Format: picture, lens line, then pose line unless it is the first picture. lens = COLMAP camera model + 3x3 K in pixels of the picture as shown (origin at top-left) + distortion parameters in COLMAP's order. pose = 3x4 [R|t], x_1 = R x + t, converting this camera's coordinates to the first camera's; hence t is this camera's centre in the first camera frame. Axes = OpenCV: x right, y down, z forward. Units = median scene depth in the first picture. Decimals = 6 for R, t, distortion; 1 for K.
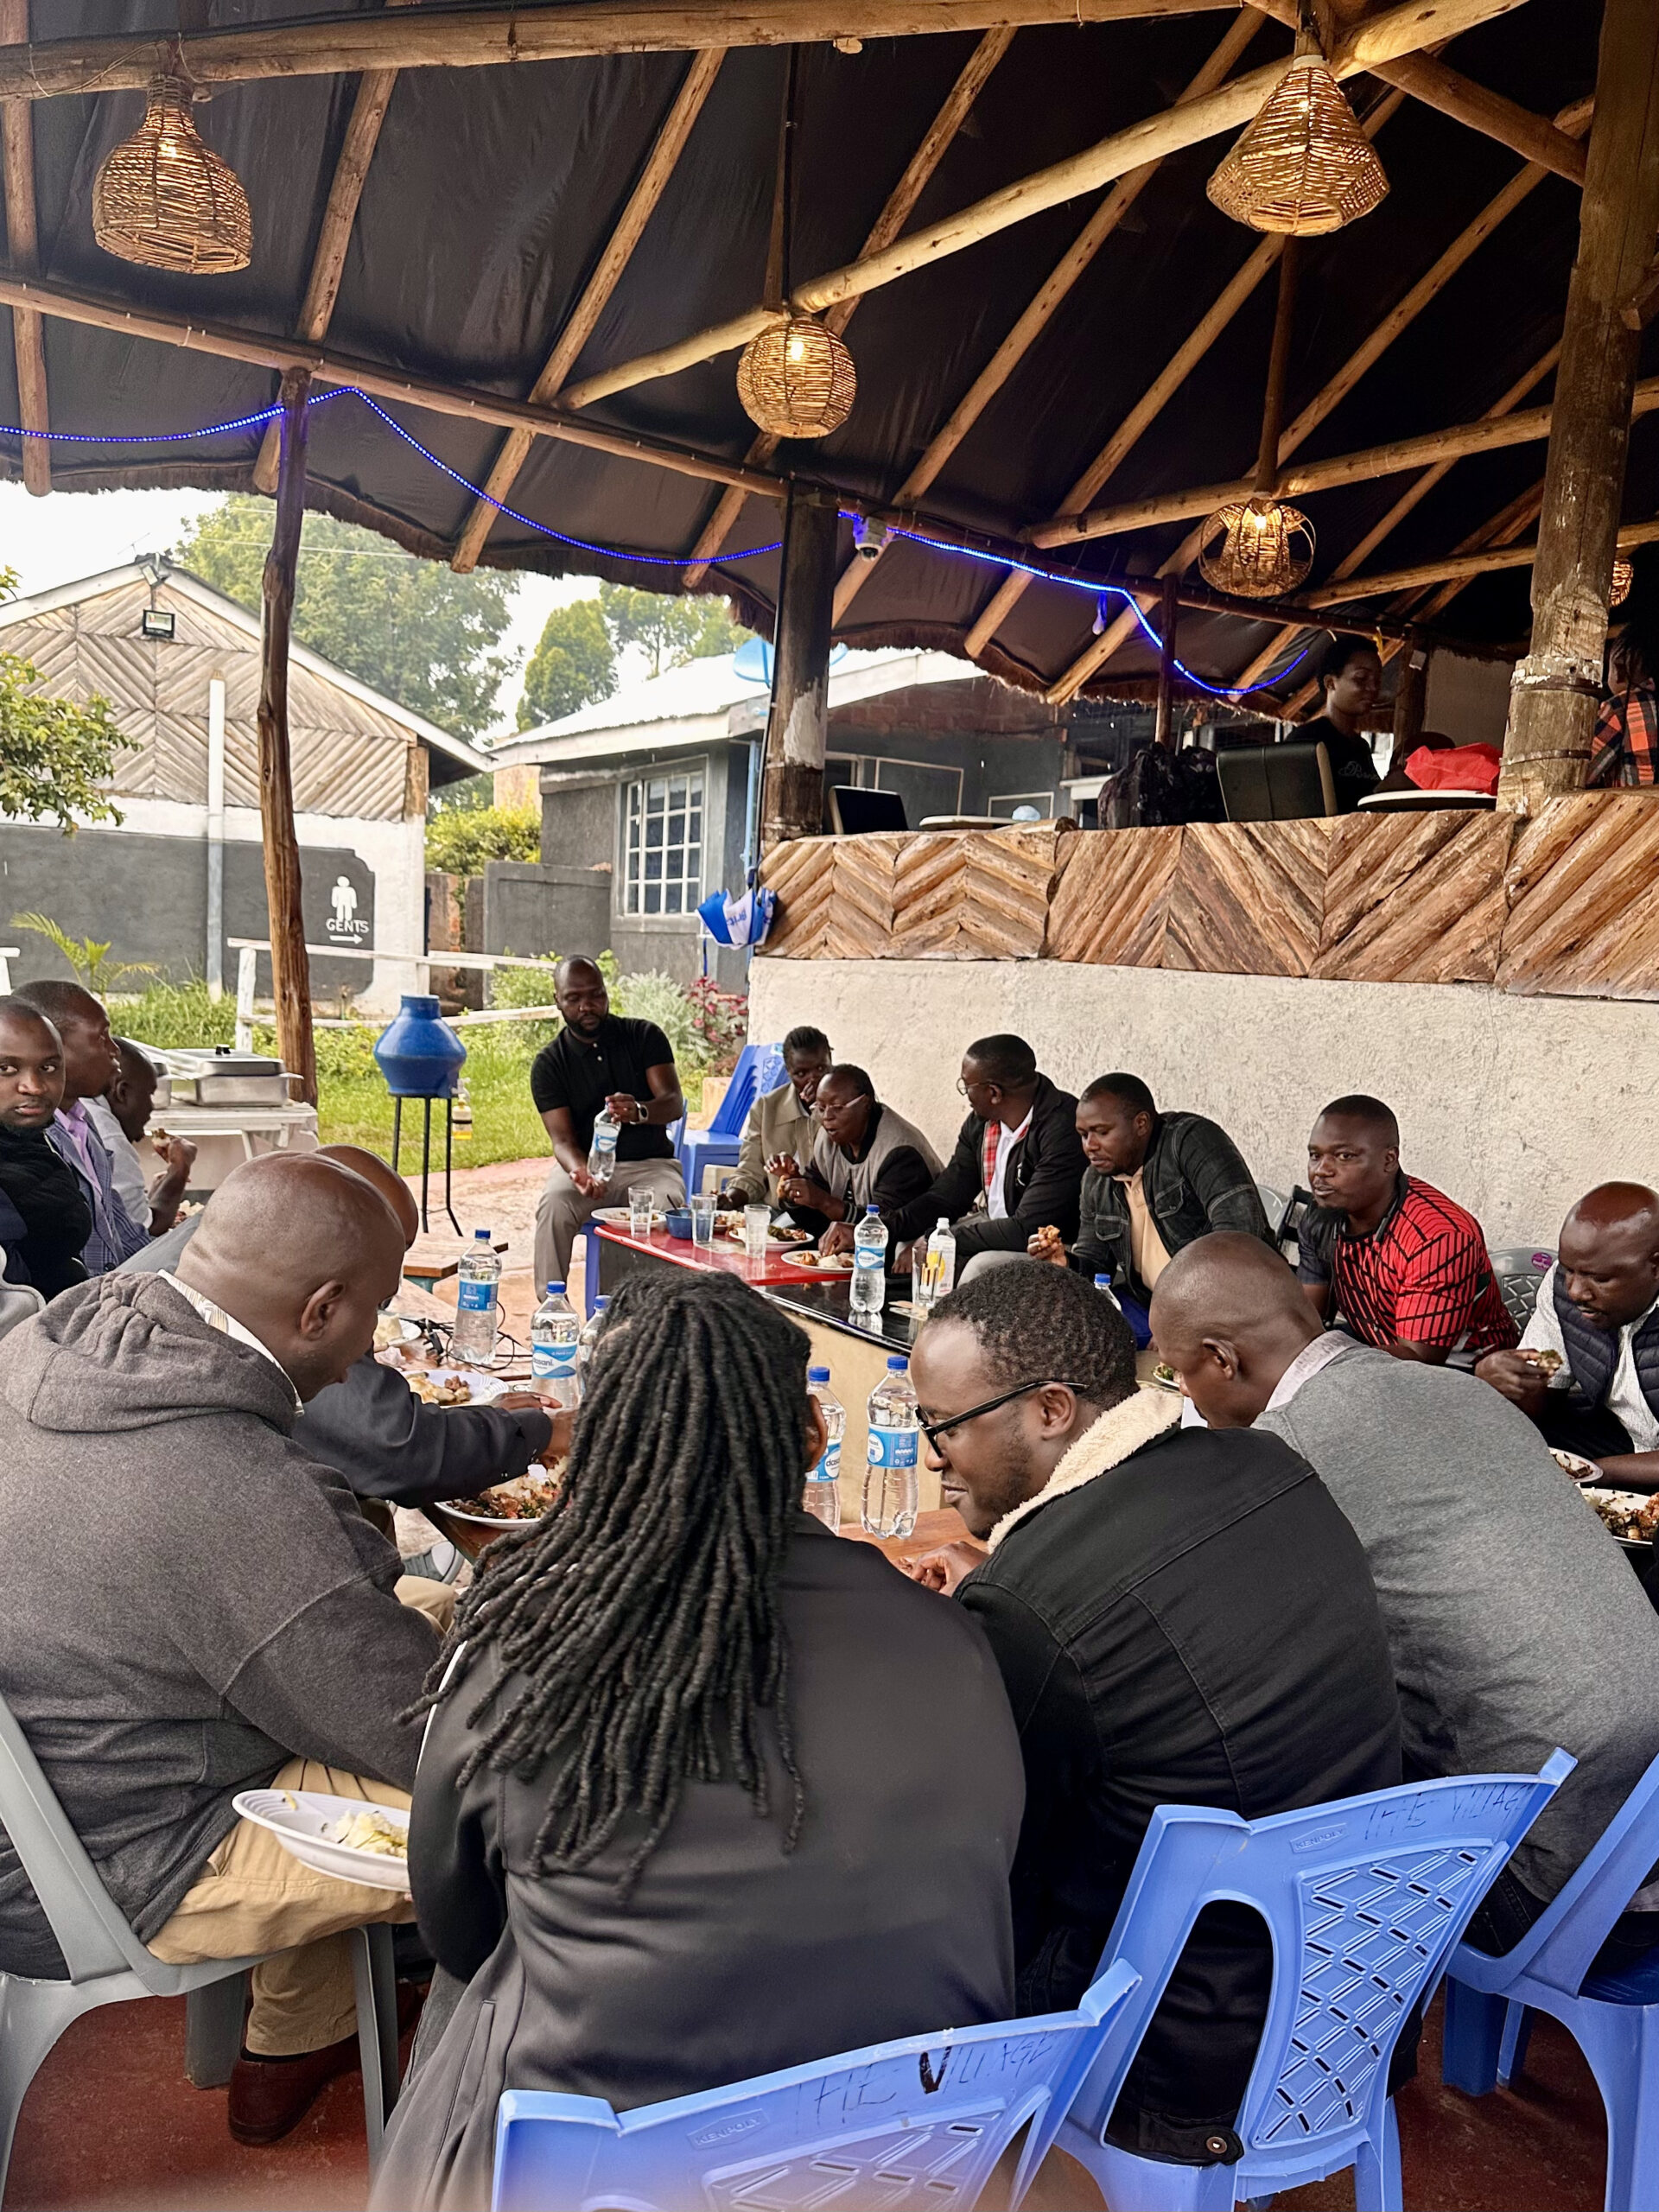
lens RADIAL K [[1698.3, 0, 833.8], [0, 1698.3, 1277.2], [0, 0, 1]] dist [0.000902, -0.081229]
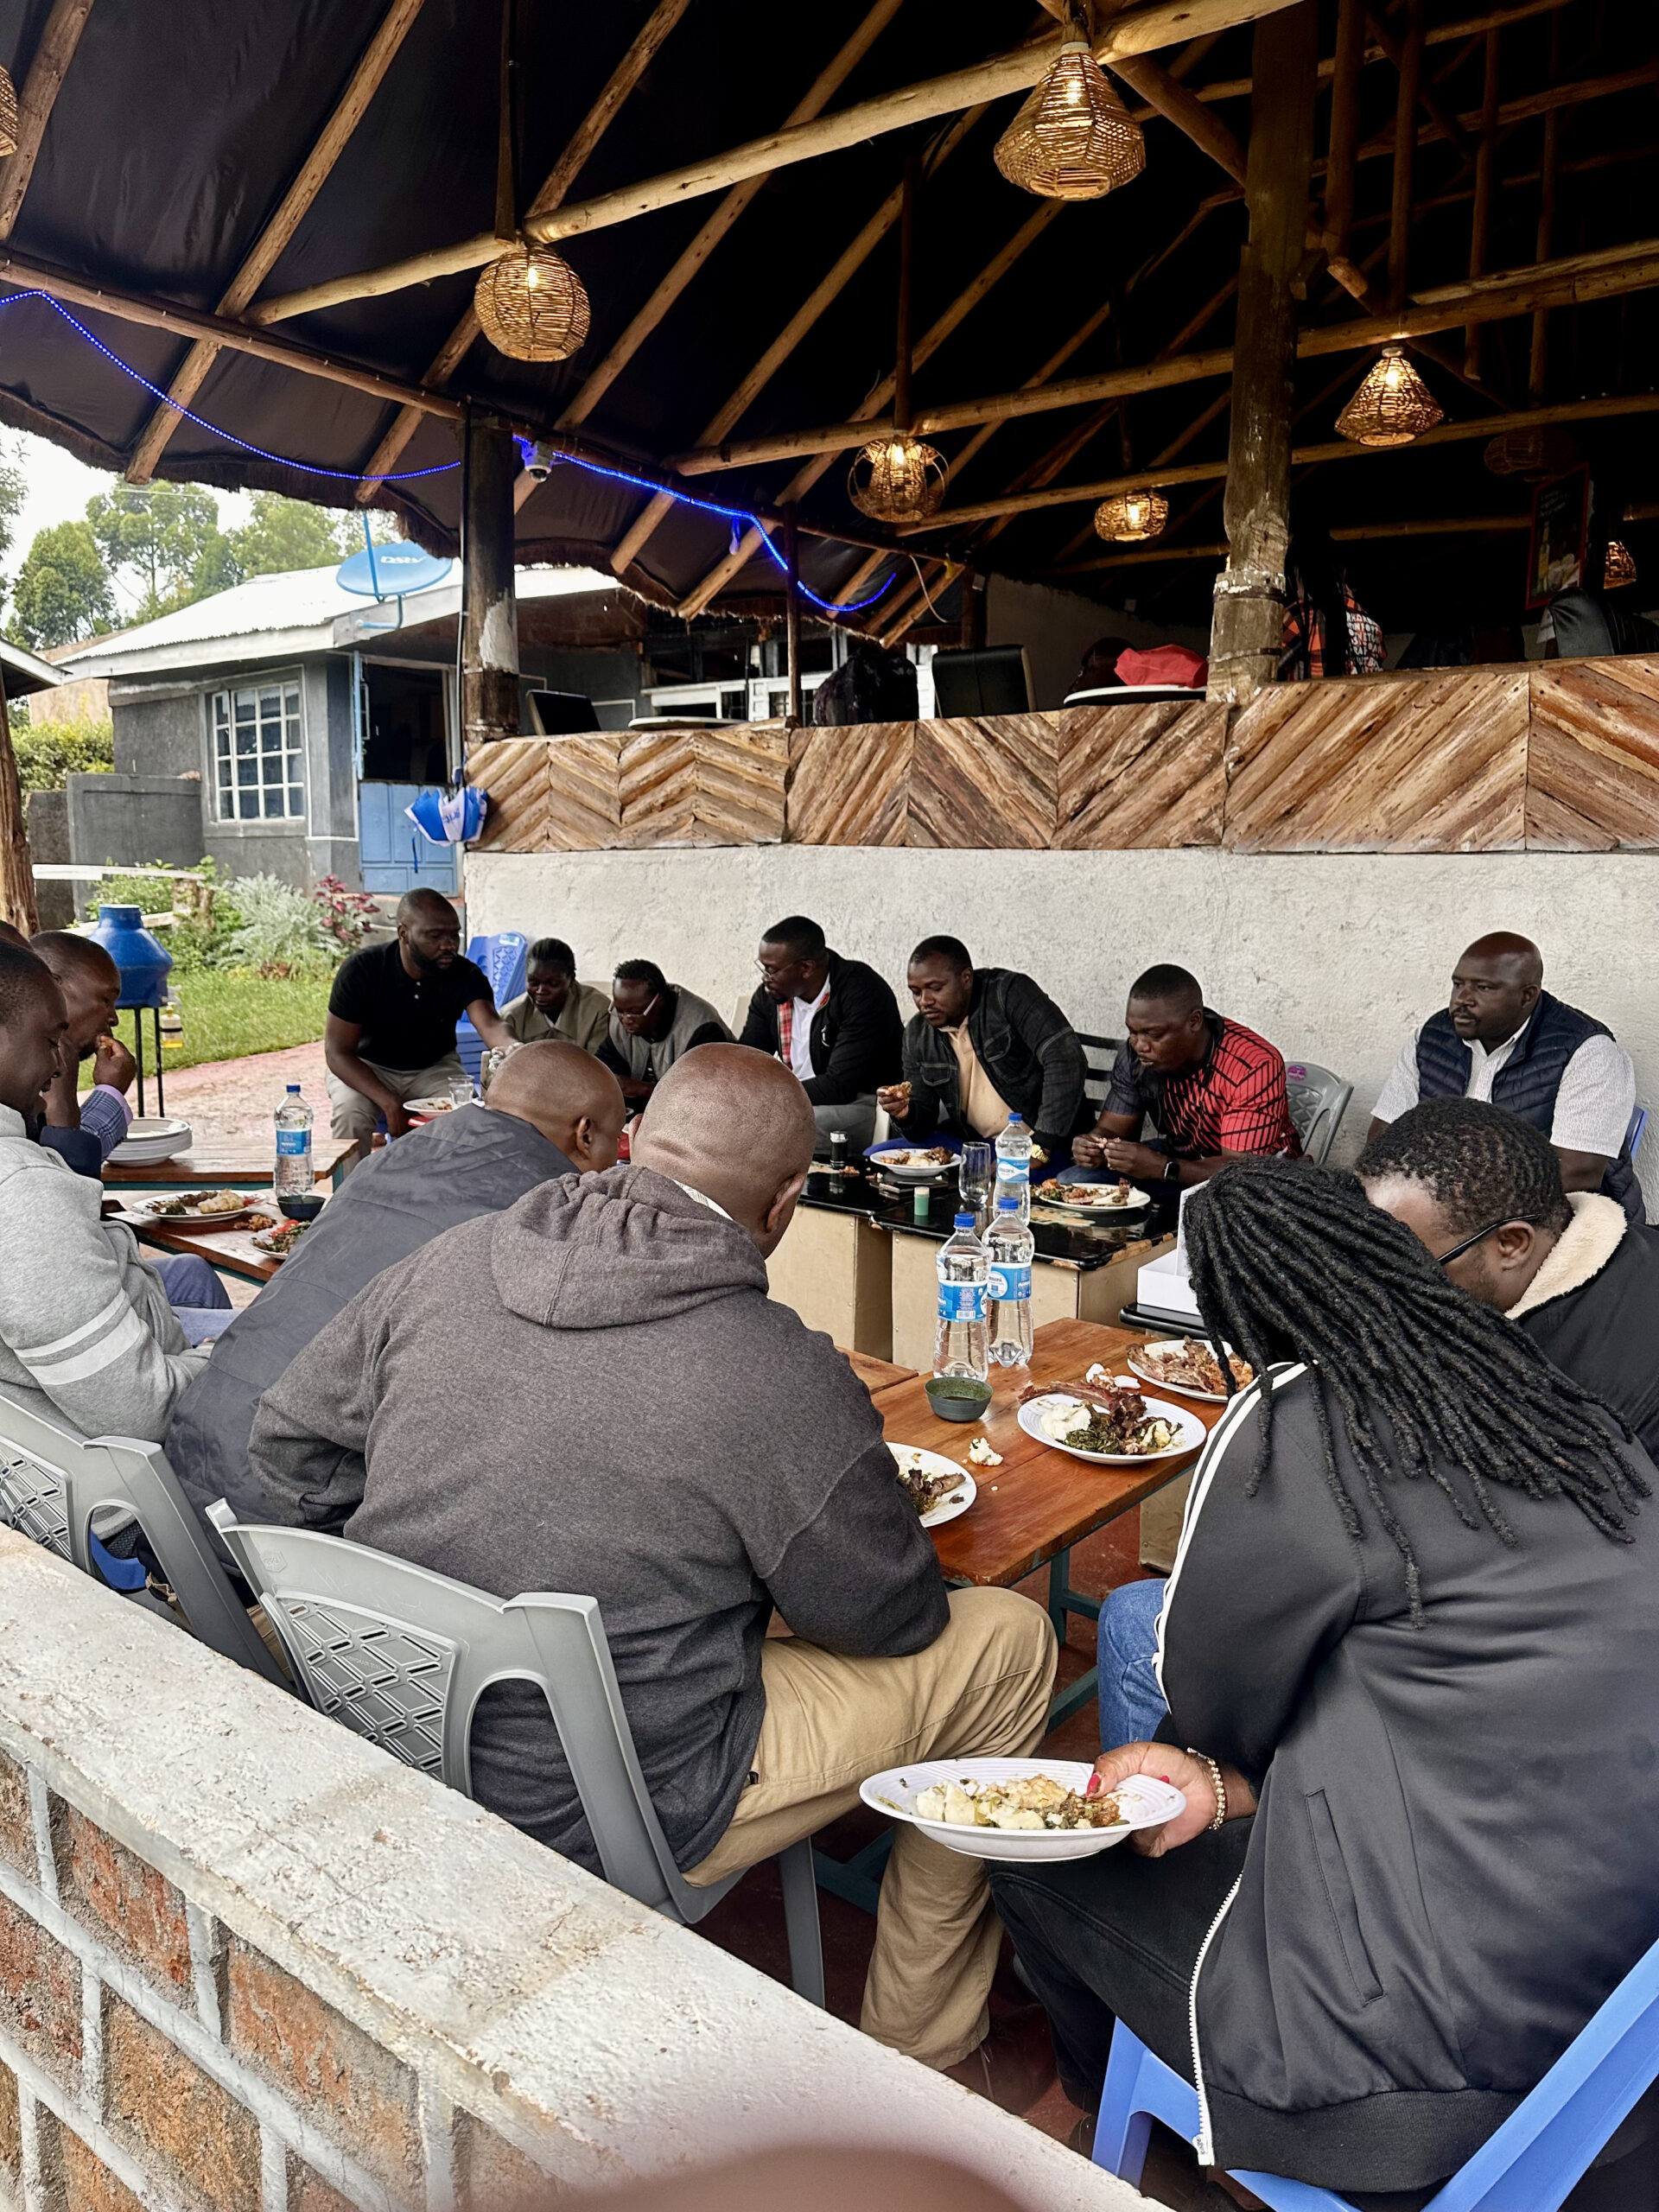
lens RADIAL K [[1515.2, 0, 863.3], [0, 1515.2, 1111.6], [0, 0, 1]] dist [0.050182, -0.130993]
pose [[0.951467, -0.088045, 0.294889, -0.143835], [0.092459, 0.995716, -0.001030, -0.006304], [-0.293535, 0.028246, 0.955531, 0.038708]]
